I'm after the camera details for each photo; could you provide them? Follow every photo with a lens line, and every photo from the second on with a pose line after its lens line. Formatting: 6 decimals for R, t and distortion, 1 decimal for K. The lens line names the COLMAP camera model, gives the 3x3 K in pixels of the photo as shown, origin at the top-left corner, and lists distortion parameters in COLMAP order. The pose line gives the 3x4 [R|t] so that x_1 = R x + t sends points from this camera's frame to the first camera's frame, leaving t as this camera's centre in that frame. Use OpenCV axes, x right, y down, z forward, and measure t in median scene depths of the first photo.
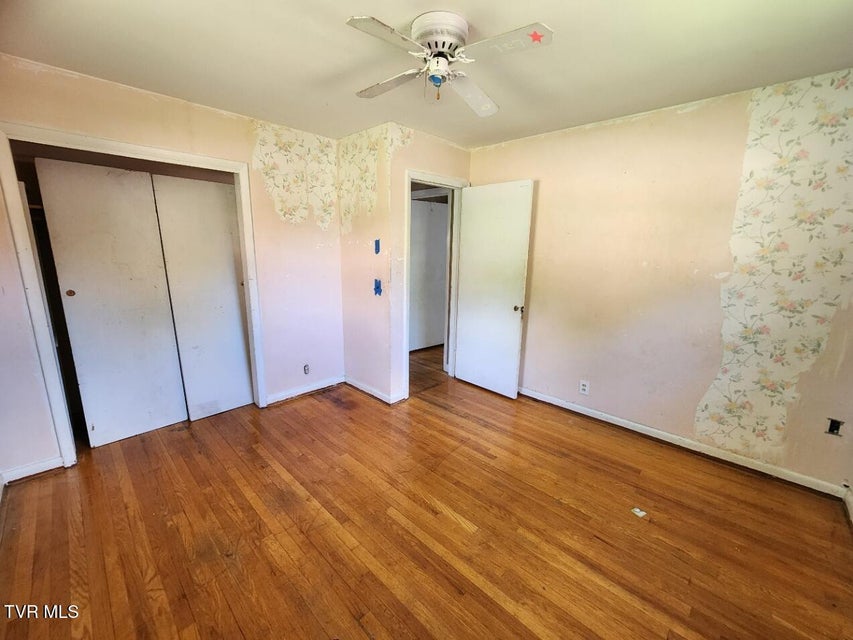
lens RADIAL K [[351.1, 0, 417.4], [0, 351.1, 321.1], [0, 0, 1]] dist [-0.000101, 0.001093]
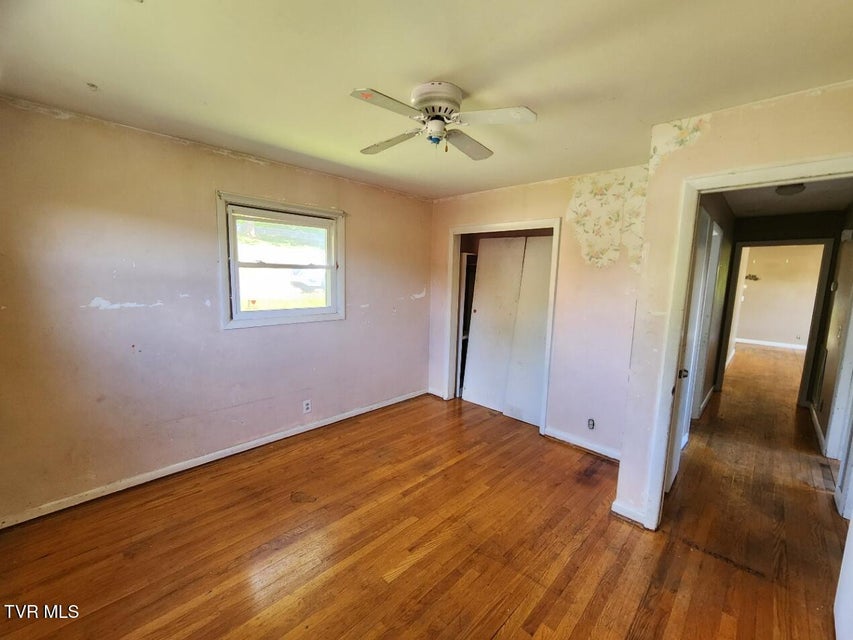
lens RADIAL K [[351.1, 0, 417.4], [0, 351.1, 321.1], [0, 0, 1]] dist [-0.000101, 0.001093]
pose [[-0.000873, 0.116660, -0.993172, 0.831302], [-0.240030, 0.964113, 0.113457, -0.170116], [0.970765, 0.238490, 0.027160, 0.718597]]
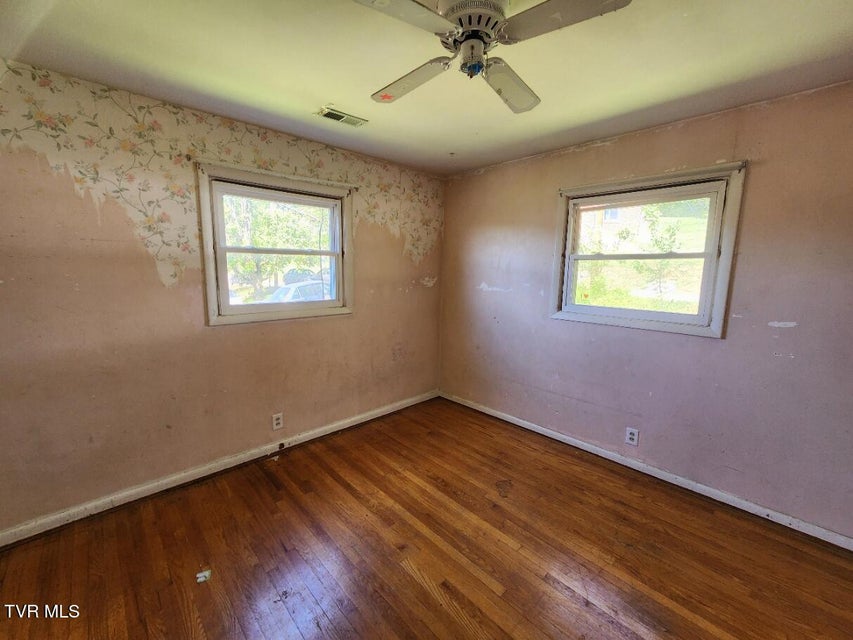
lens RADIAL K [[354.4, 0, 426.5], [0, 354.4, 320.0], [0, 0, 1]] dist [-0.000690, 0.000207]
pose [[-0.999349, -0.031741, 0.017168, 0.087289], [-0.023448, 0.932782, 0.359678, -0.299613], [-0.027431, 0.359041, -0.932919, 1.344731]]
